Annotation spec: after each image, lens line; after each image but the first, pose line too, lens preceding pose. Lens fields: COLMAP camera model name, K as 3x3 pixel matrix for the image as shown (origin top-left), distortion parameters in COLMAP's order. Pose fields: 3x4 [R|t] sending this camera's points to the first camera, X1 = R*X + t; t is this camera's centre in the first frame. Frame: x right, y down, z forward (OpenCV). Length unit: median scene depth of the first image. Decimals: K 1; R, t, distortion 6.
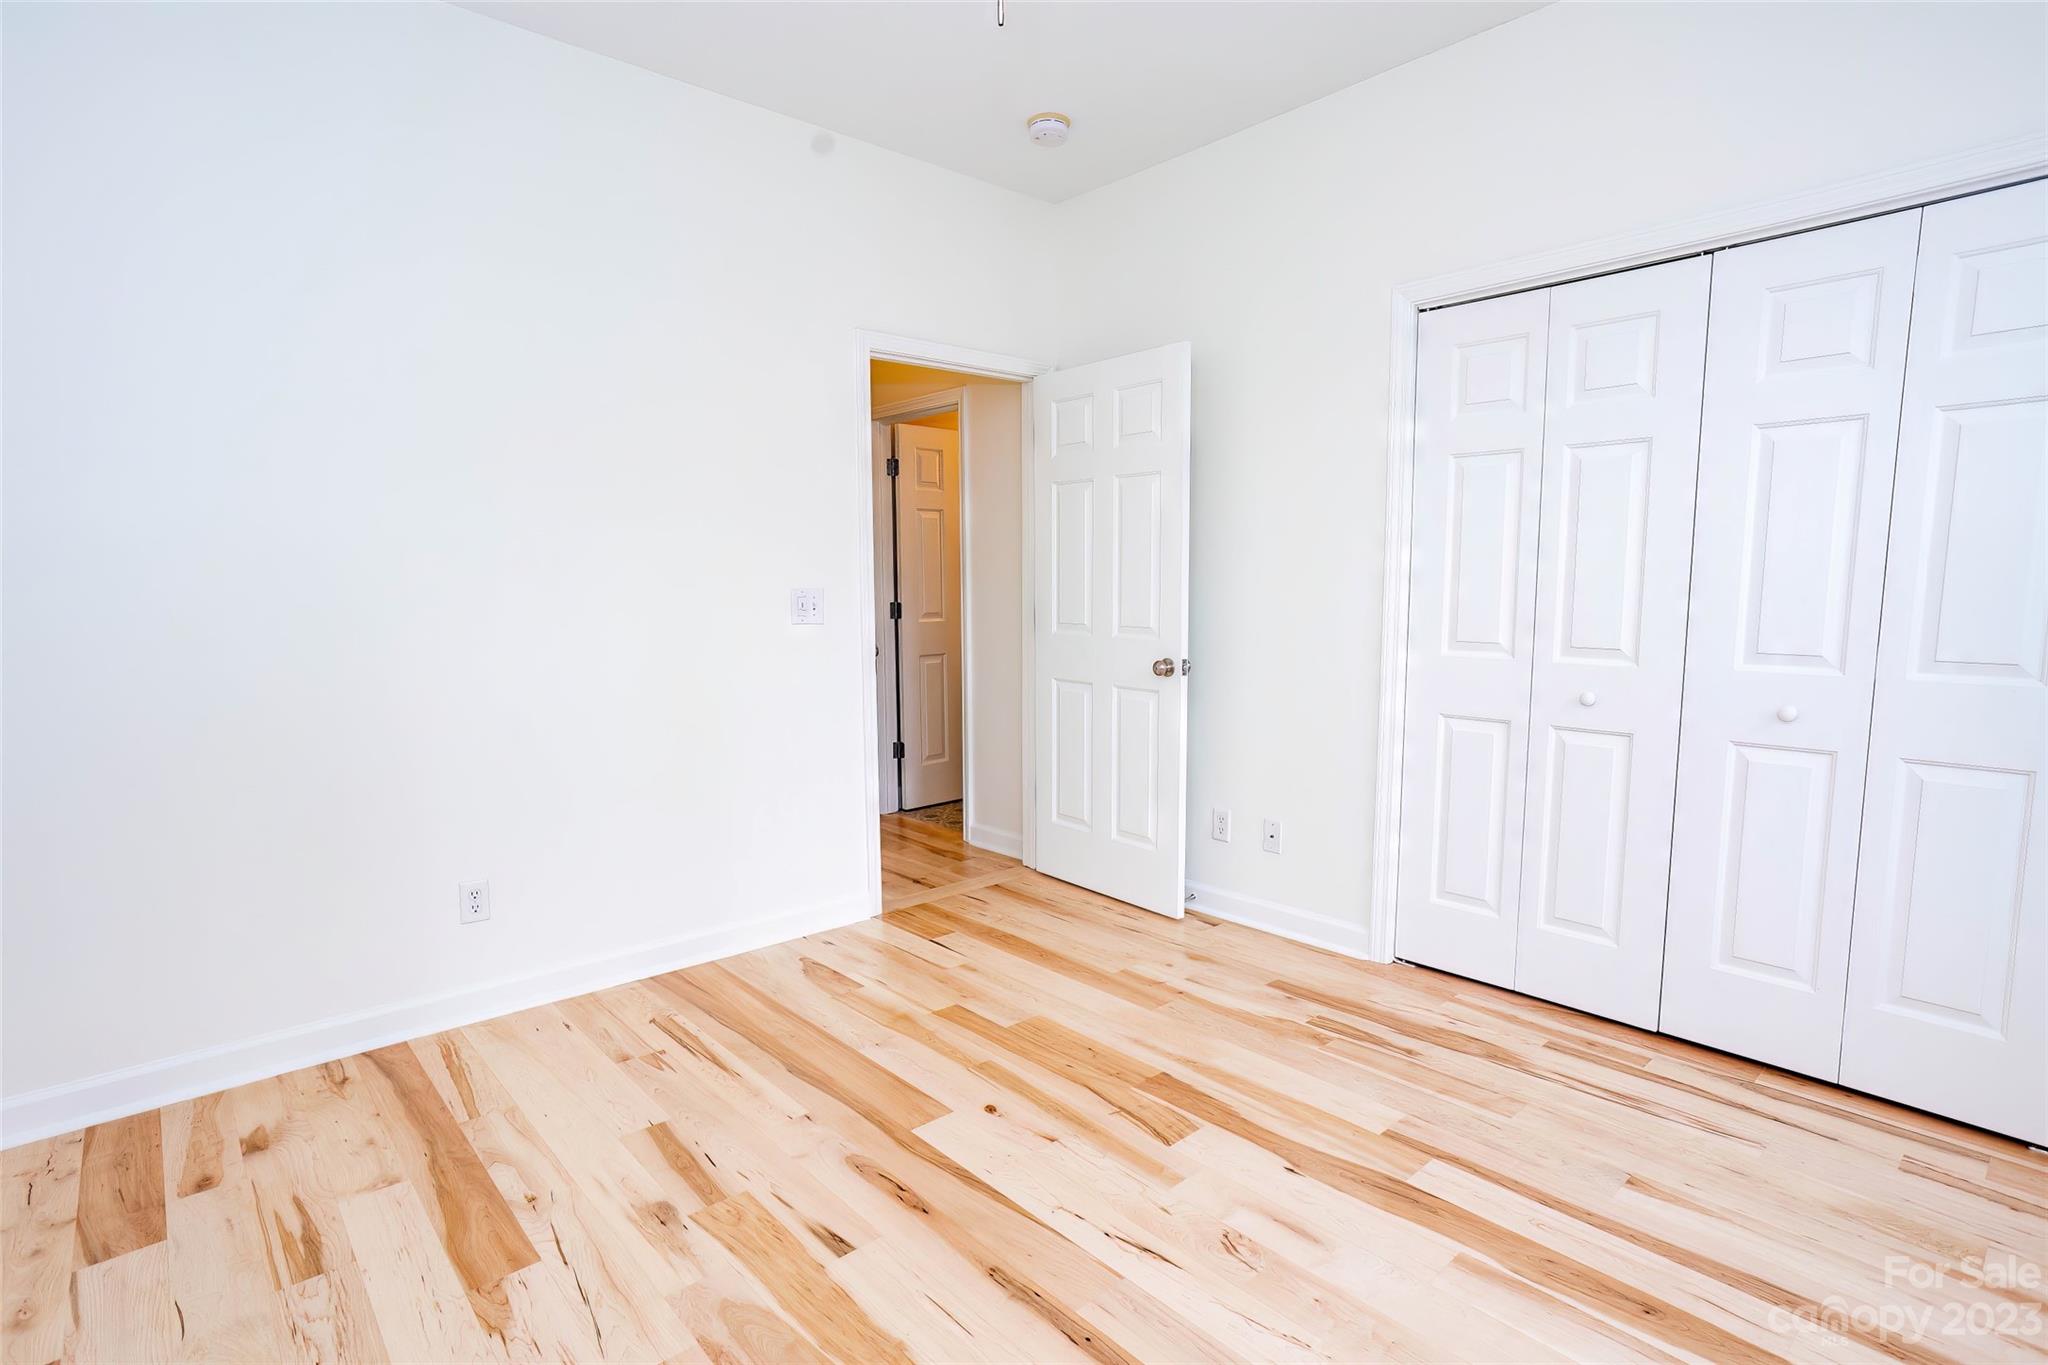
lens RADIAL K [[1021.0, 0, 1024.0], [0, 1021.0, 682.5], [0, 0, 1]] dist [-0.045926, 0.037815]
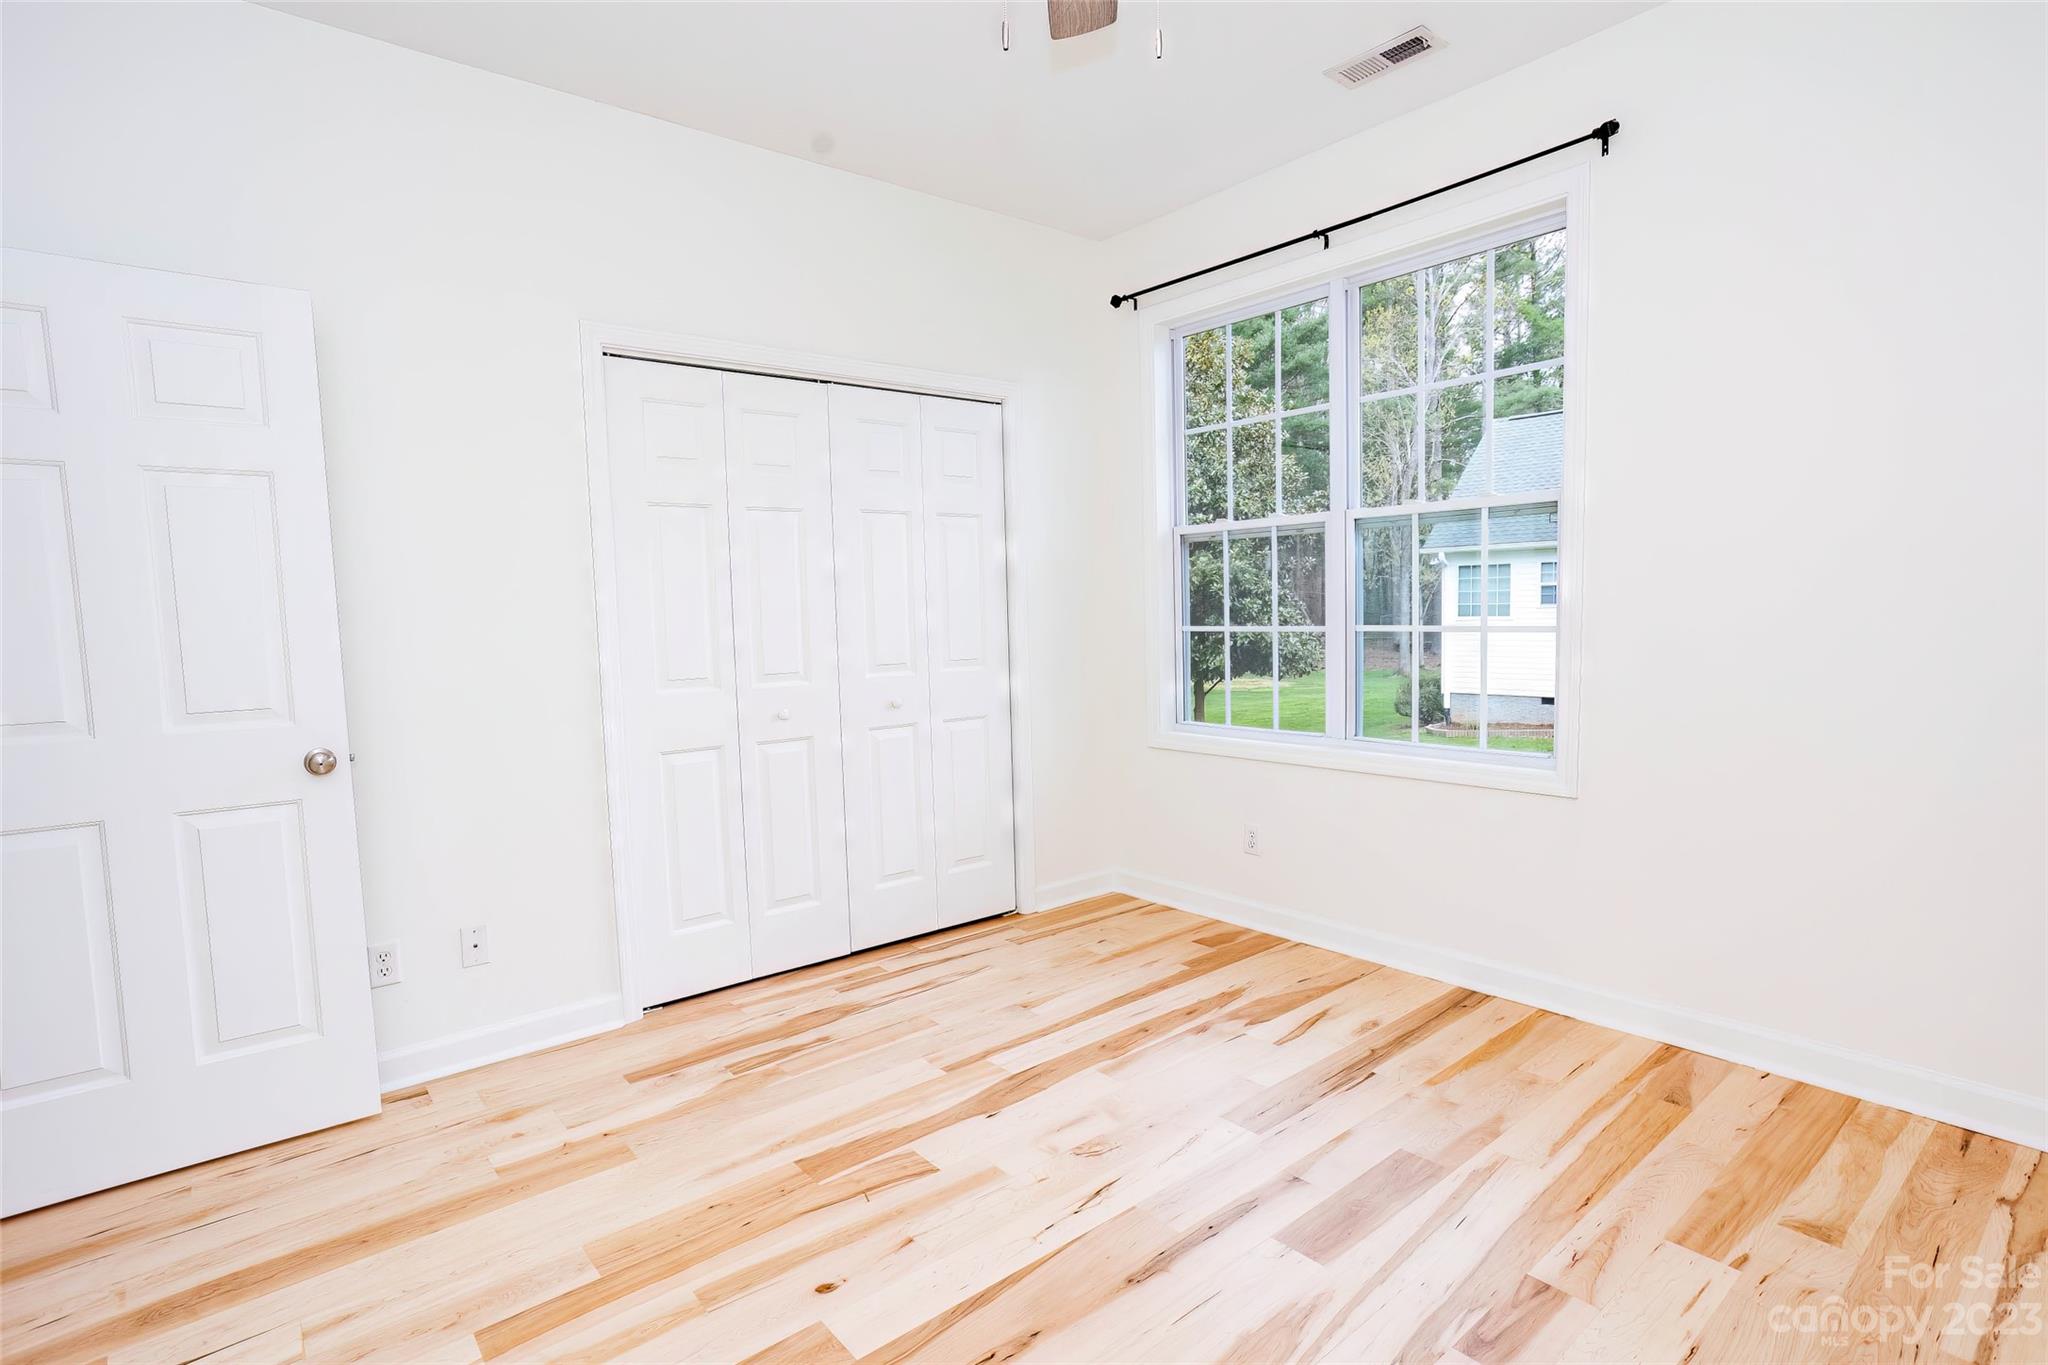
lens RADIAL K [[1021.0, 0, 1024.0], [0, 1021.0, 682.5], [0, 0, 1]] dist [-0.045926, 0.037815]
pose [[0.039926, -0.071325, 0.996654, -0.688640], [0.128868, 0.989486, 0.065650, -0.068627], [-0.990858, 0.125815, 0.048698, 0.666654]]
